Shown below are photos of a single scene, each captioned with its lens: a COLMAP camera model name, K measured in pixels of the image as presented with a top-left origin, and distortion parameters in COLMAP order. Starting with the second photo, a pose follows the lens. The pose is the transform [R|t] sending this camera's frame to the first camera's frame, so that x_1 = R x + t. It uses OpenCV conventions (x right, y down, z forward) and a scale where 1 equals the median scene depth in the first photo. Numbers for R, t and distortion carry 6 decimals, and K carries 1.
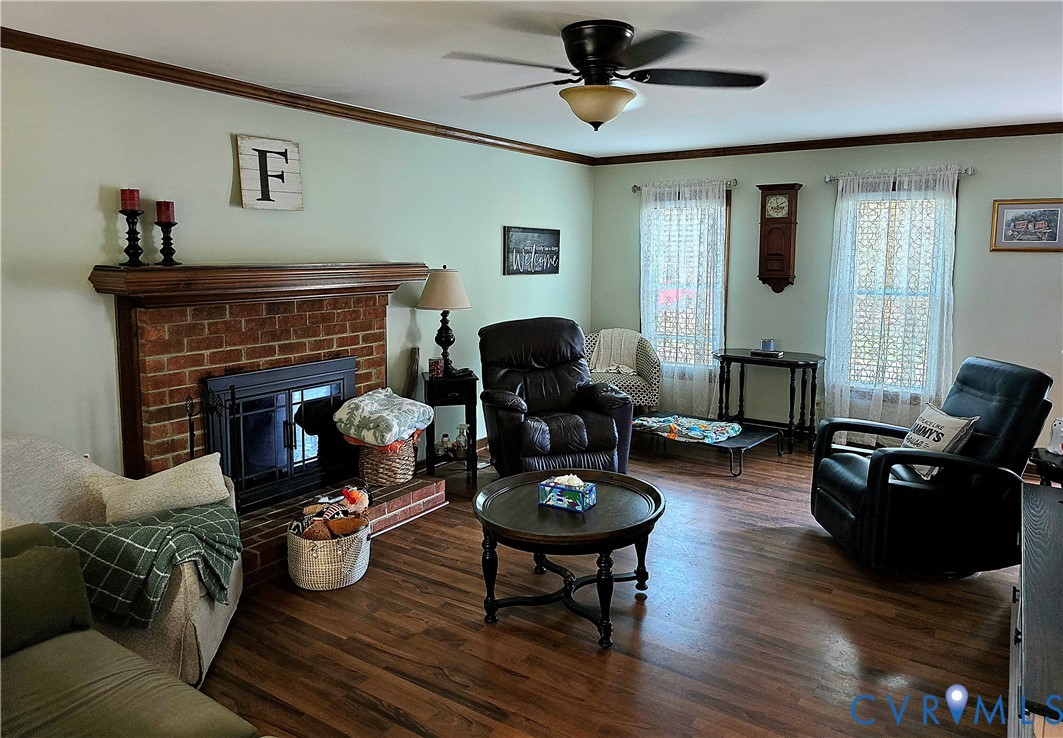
lens RADIAL K [[826.9, 0, 531.5], [0, 826.9, 369.0], [0, 0, 1]] dist [-0.000084, 0.000101]
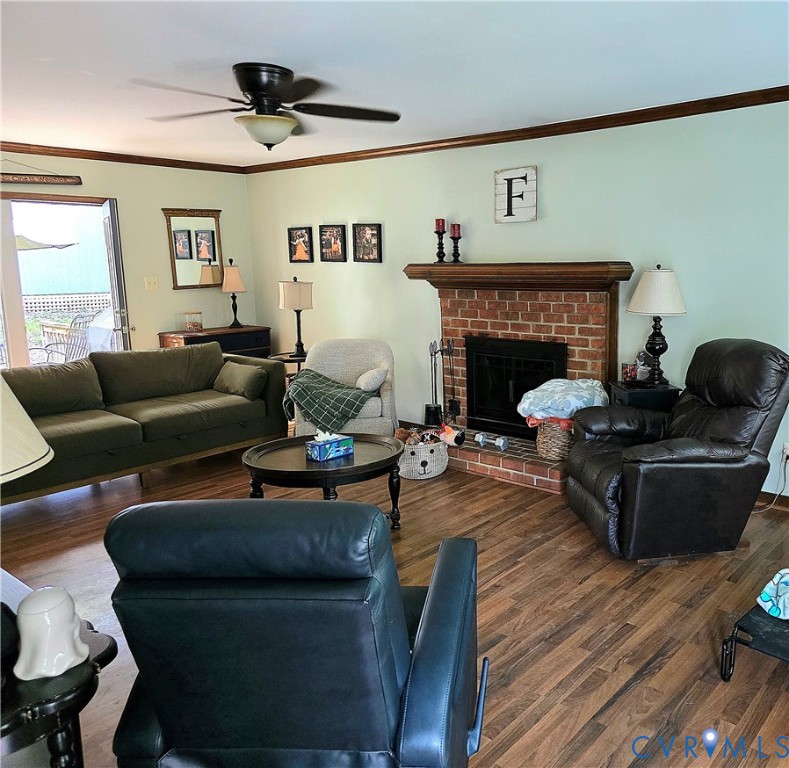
lens RADIAL K [[606.0, 0, 394.5], [0, 606.0, 384.0], [0, 0, 1]] dist [0.035059, -0.000352]
pose [[-0.148978, 0.194168, -0.969590, 0.738549], [-0.135350, 0.967299, 0.214506, -0.124869], [0.979533, 0.163191, -0.117825, 0.977439]]
